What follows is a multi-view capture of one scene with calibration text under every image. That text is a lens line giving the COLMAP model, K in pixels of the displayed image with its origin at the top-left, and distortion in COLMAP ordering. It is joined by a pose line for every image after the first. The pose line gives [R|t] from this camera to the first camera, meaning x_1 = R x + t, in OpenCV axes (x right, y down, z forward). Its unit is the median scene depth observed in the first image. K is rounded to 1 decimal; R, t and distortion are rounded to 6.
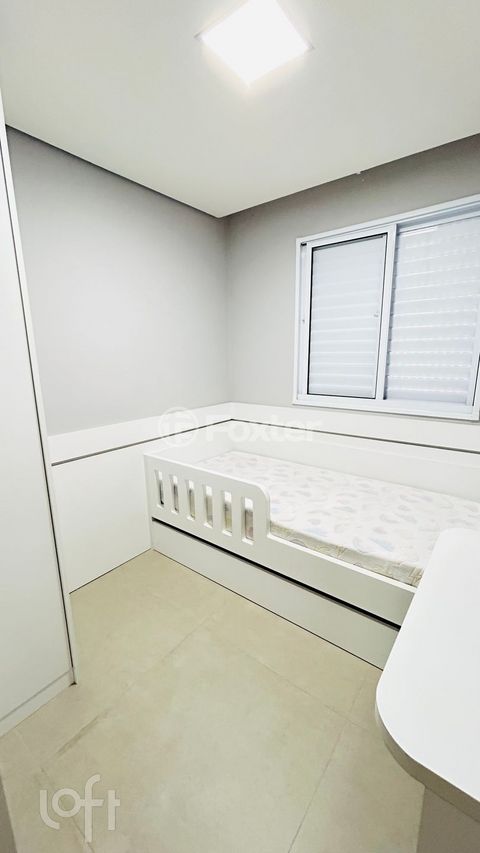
lens RADIAL K [[344.7, 0, 240.6], [0, 344.7, 424.8], [0, 0, 1]] dist [-0.000949, -0.000035]
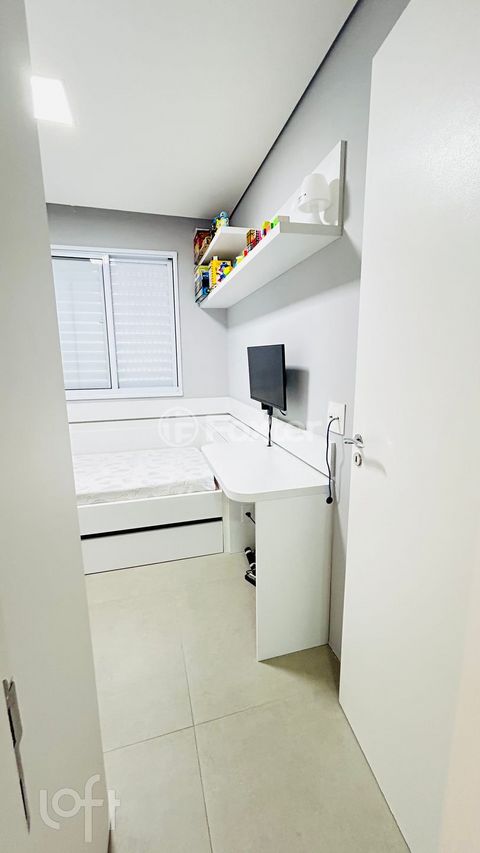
lens RADIAL K [[344.7, 0, 238.8], [0, 344.7, 426.0], [0, 0, 1]] dist [-0.000949, -0.000035]
pose [[0.599266, -0.140433, 0.788136, -0.396399], [0.168542, 0.984560, 0.047280, 0.090040], [-0.782607, 0.104500, 0.613682, -0.139943]]
